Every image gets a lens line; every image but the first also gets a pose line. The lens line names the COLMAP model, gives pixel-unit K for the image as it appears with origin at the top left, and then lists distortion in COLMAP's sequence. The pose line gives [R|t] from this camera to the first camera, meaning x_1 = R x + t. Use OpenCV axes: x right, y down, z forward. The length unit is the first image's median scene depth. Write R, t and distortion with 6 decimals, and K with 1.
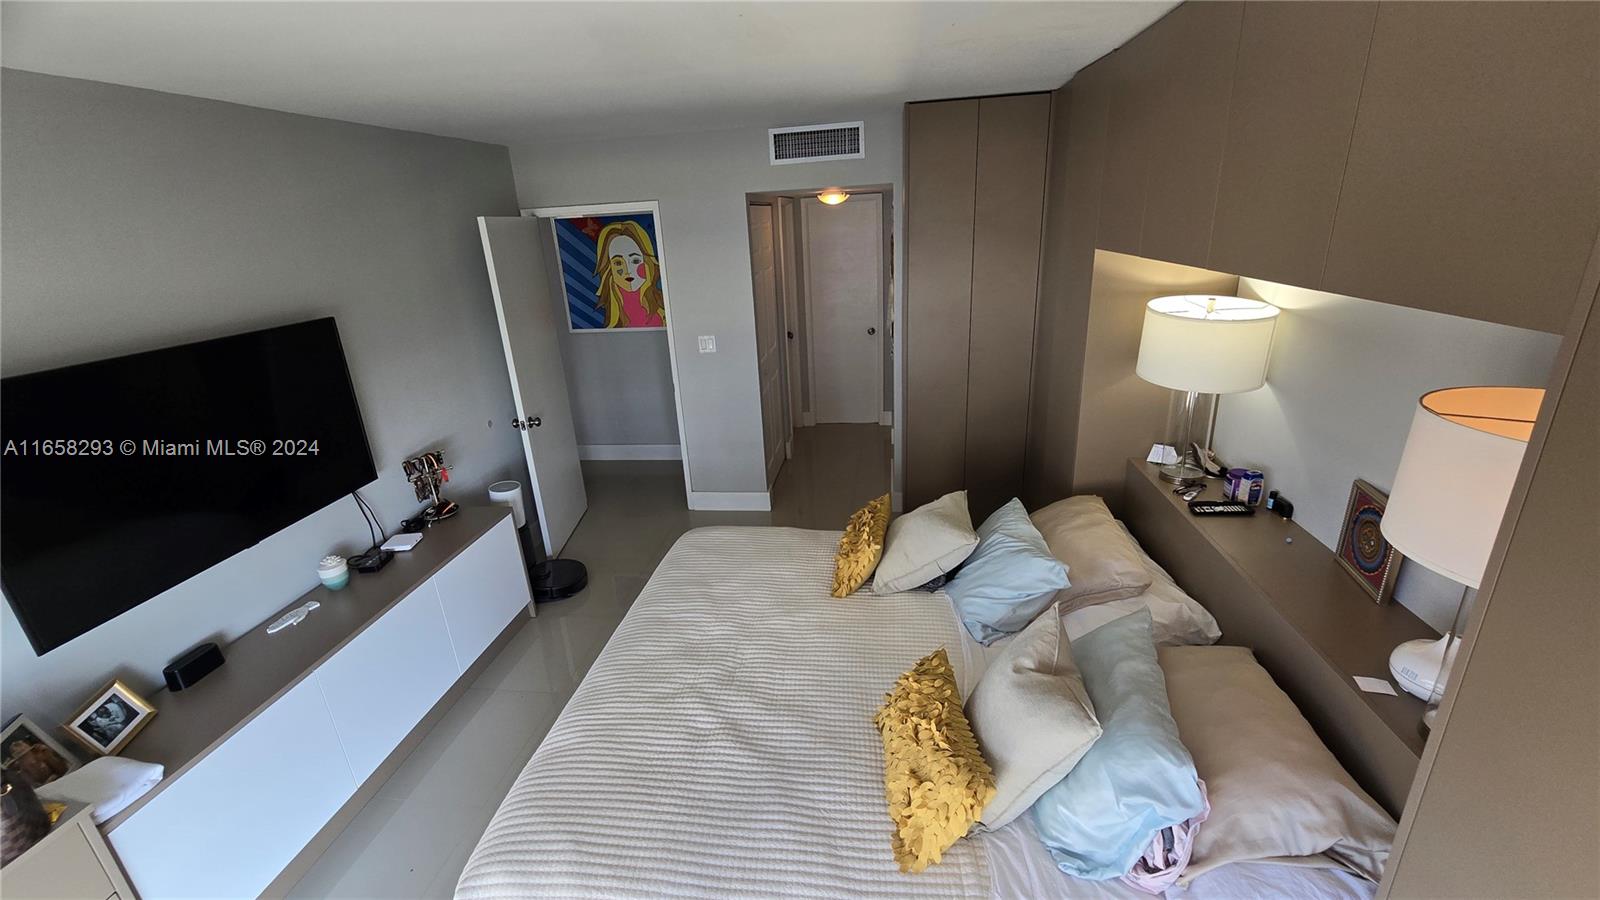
lens RADIAL K [[661.5, 0, 792.8], [0, 661.5, 450.0], [0, 0, 1]] dist [-0.003348, 0.000277]
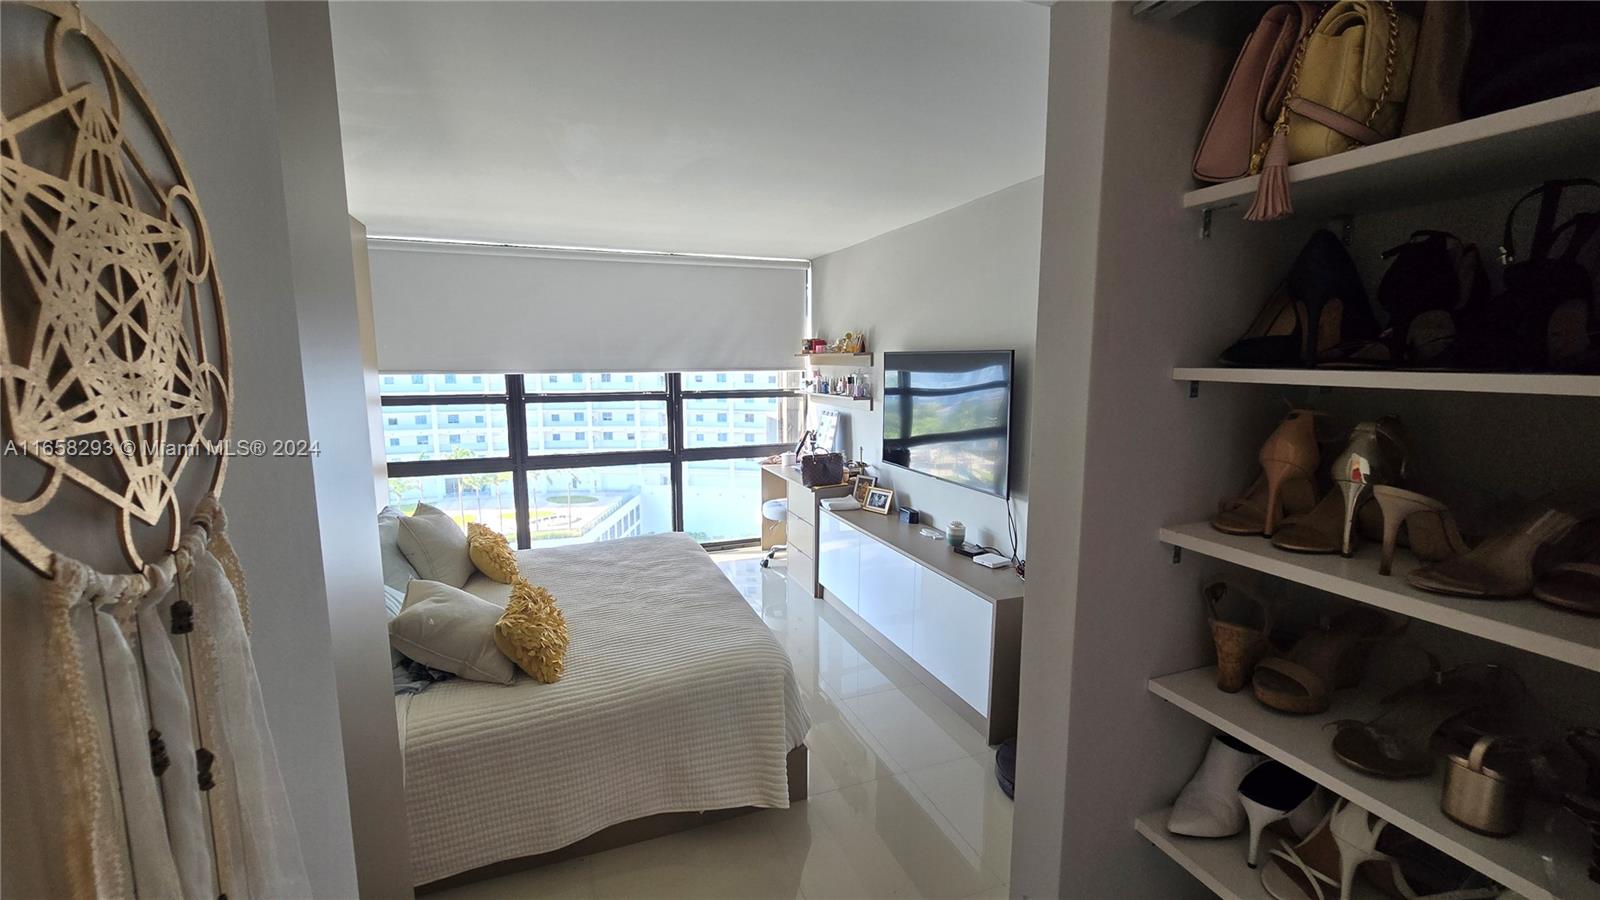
lens RADIAL K [[652.1, 0, 803.0], [0, 652.1, 446.9], [0, 0, 1]] dist [0.000771, 0.000109]
pose [[-0.874794, 0.105972, -0.472764, 0.235835], [-0.118136, 0.899679, 0.420265, -0.633742], [0.469872, 0.423496, -0.774514, 2.359791]]
